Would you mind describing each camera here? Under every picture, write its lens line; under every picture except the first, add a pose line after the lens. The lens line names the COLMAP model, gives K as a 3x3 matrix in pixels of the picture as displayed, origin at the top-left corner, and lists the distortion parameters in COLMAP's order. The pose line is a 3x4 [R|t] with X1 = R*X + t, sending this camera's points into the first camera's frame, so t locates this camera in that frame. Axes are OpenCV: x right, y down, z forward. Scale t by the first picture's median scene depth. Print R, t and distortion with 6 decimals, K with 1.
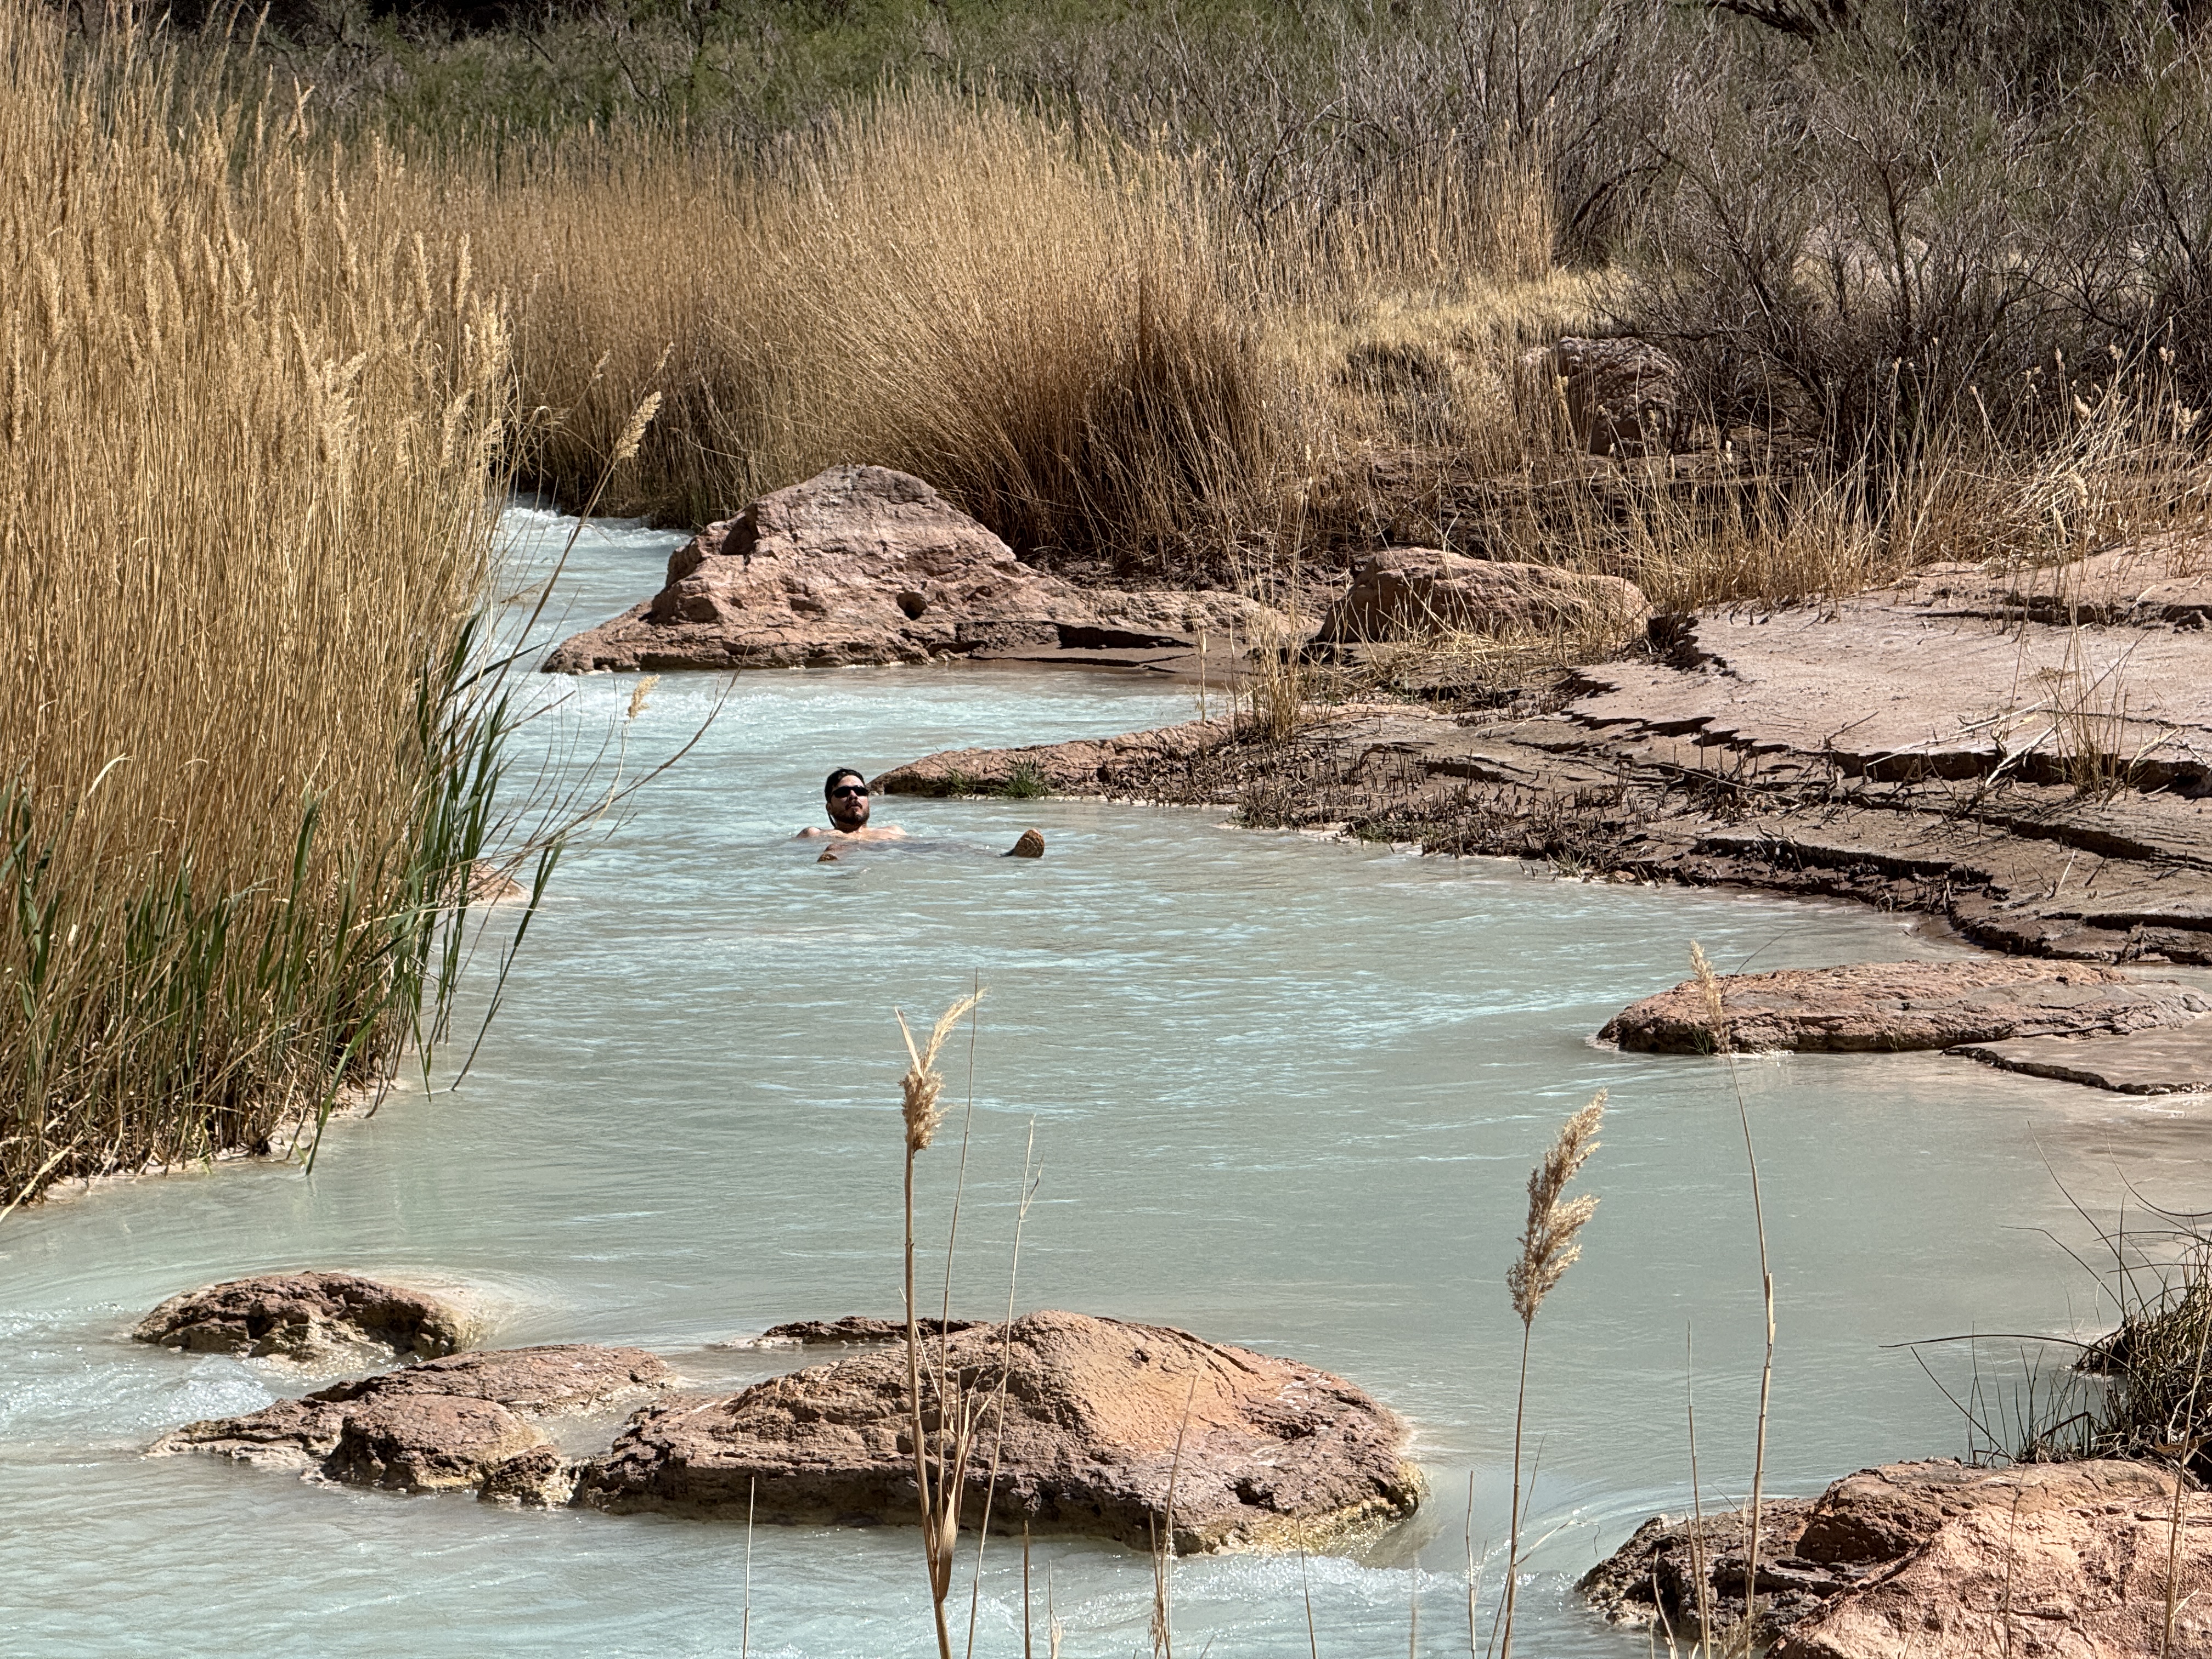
lens RADIAL K [[7776.1, 0, 1110.3], [0, 7776.1, 811.7], [0, 0, 1]] dist [0.276046, 0.000000]
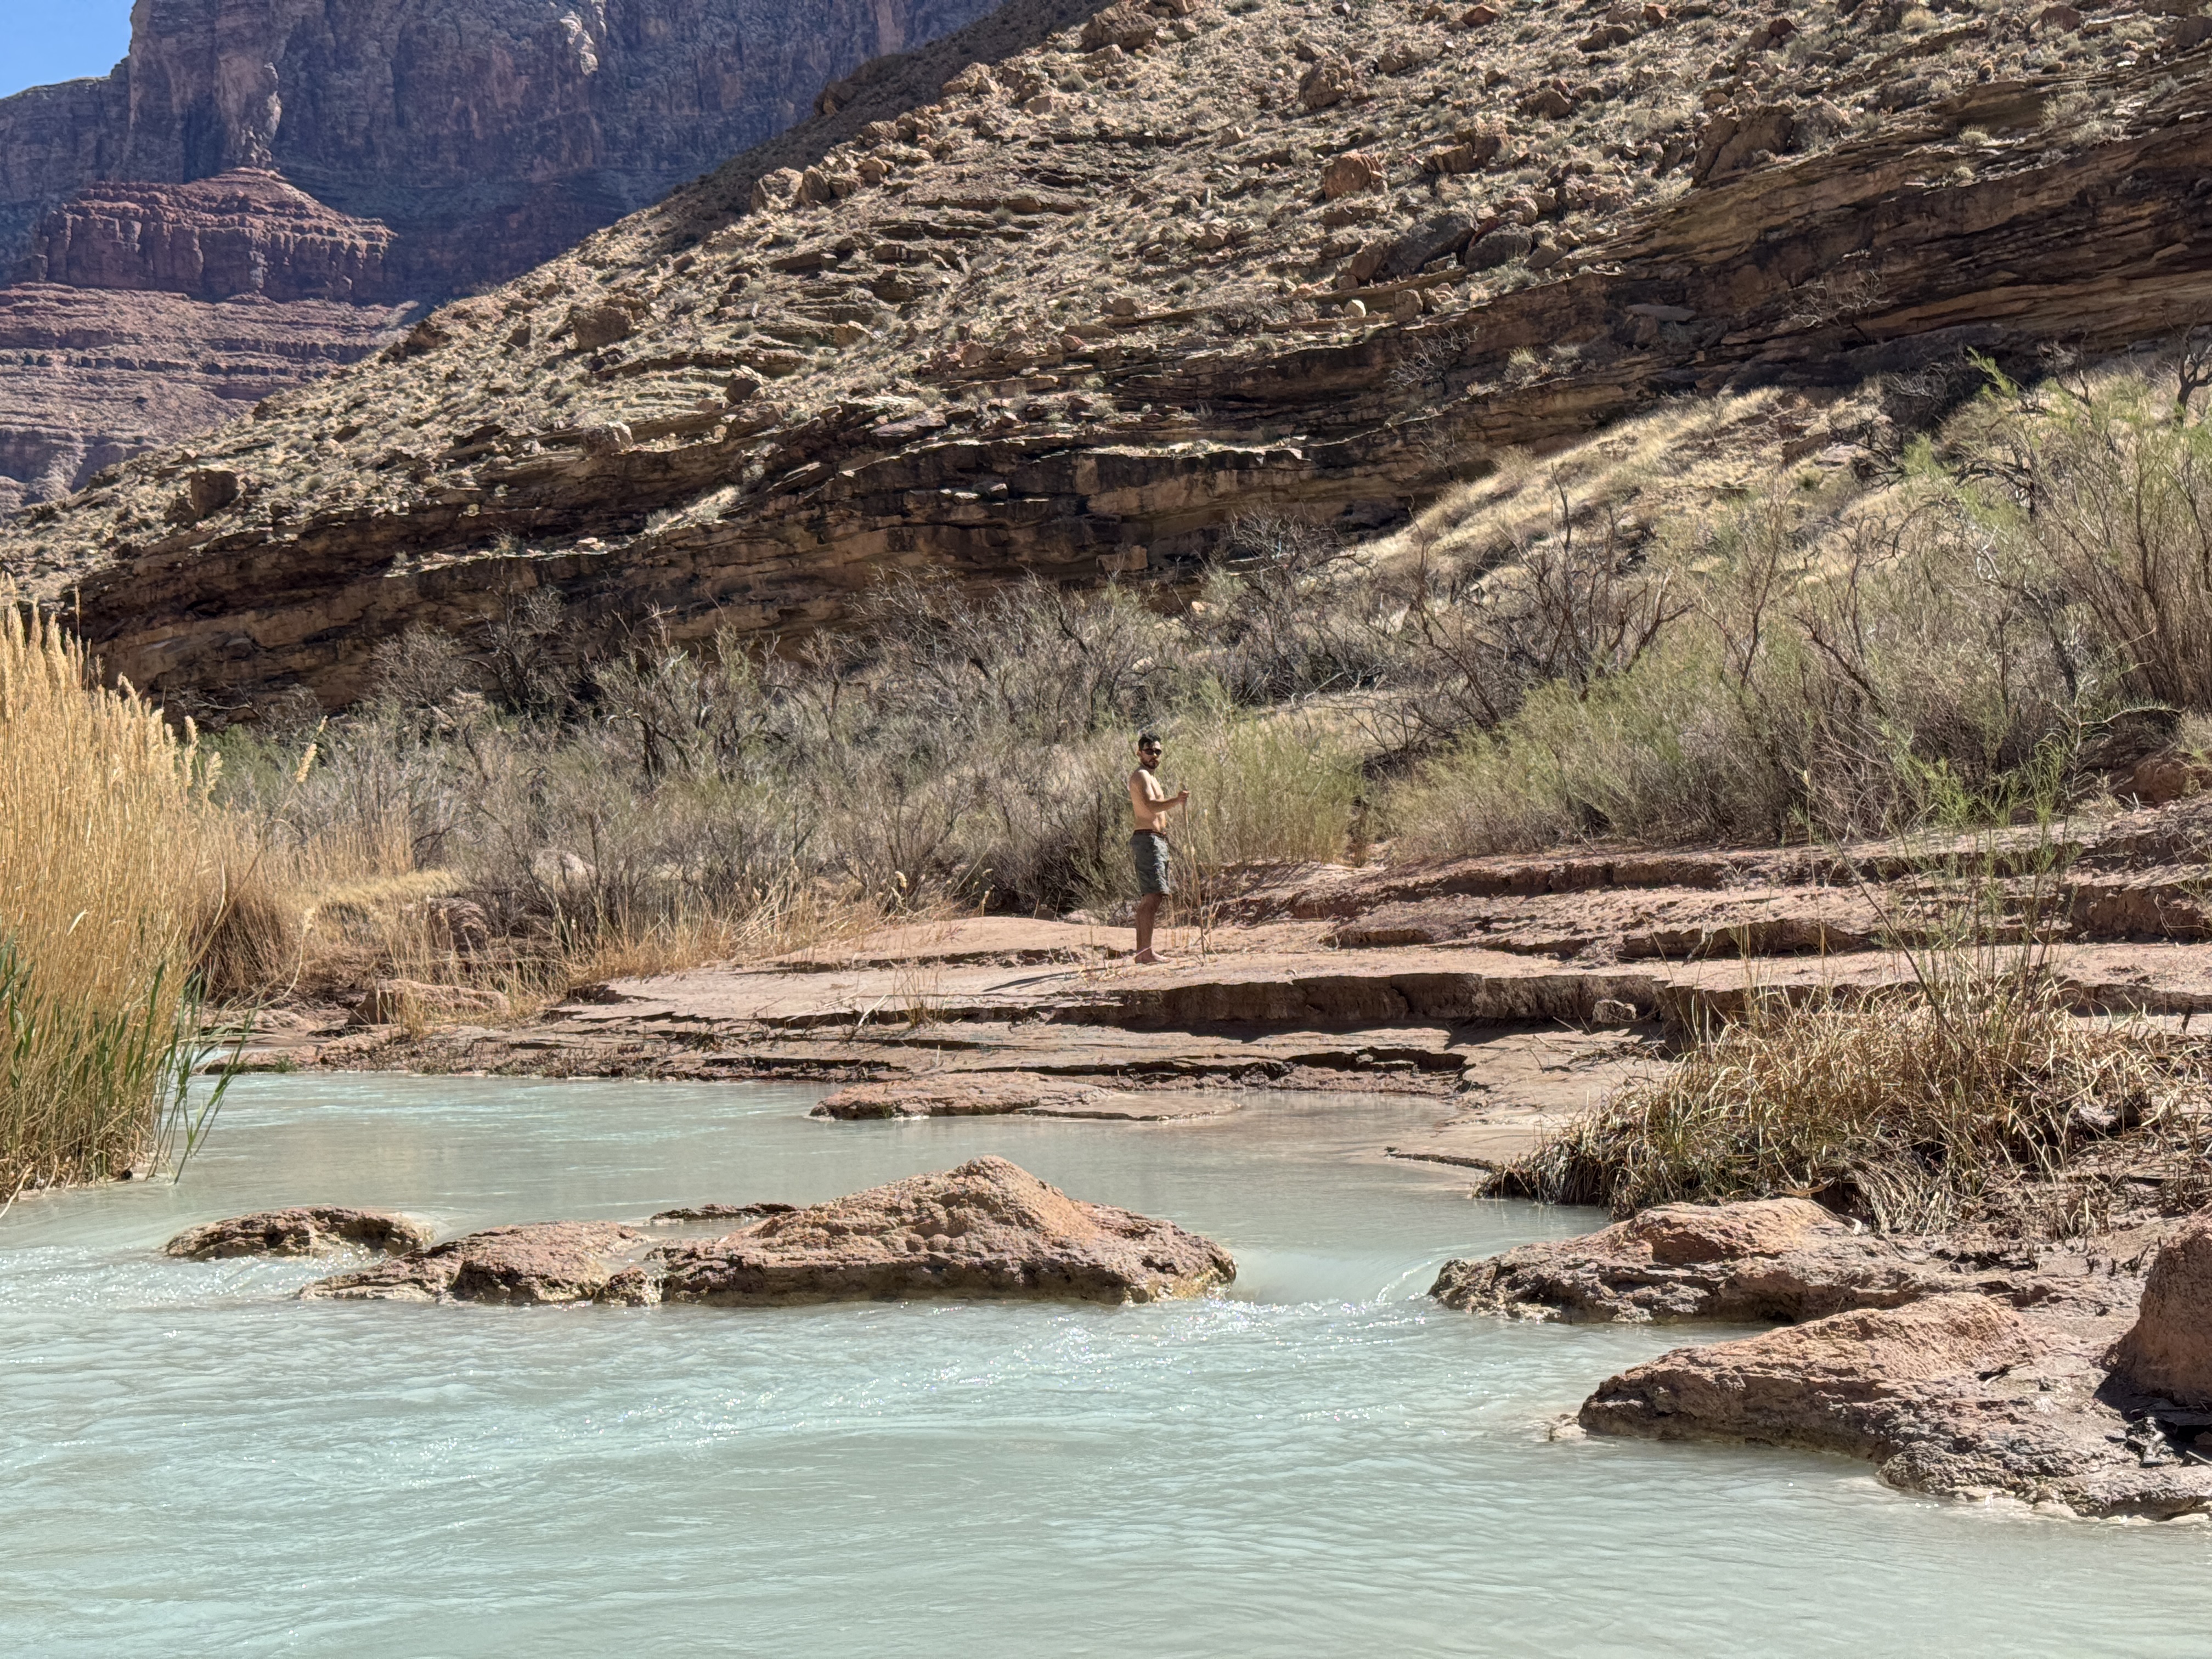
lens RADIAL K [[3064.4, 0, 1092.2], [0, 3064.4, 826.0], [0, 0, 1]] dist [0.135332, 0.000000]
pose [[0.941139, 0.007755, 0.337932, -0.161845], [0.031686, 0.993311, -0.111041, 0.057332], [-0.336532, 0.115213, 0.934597, 0.367016]]
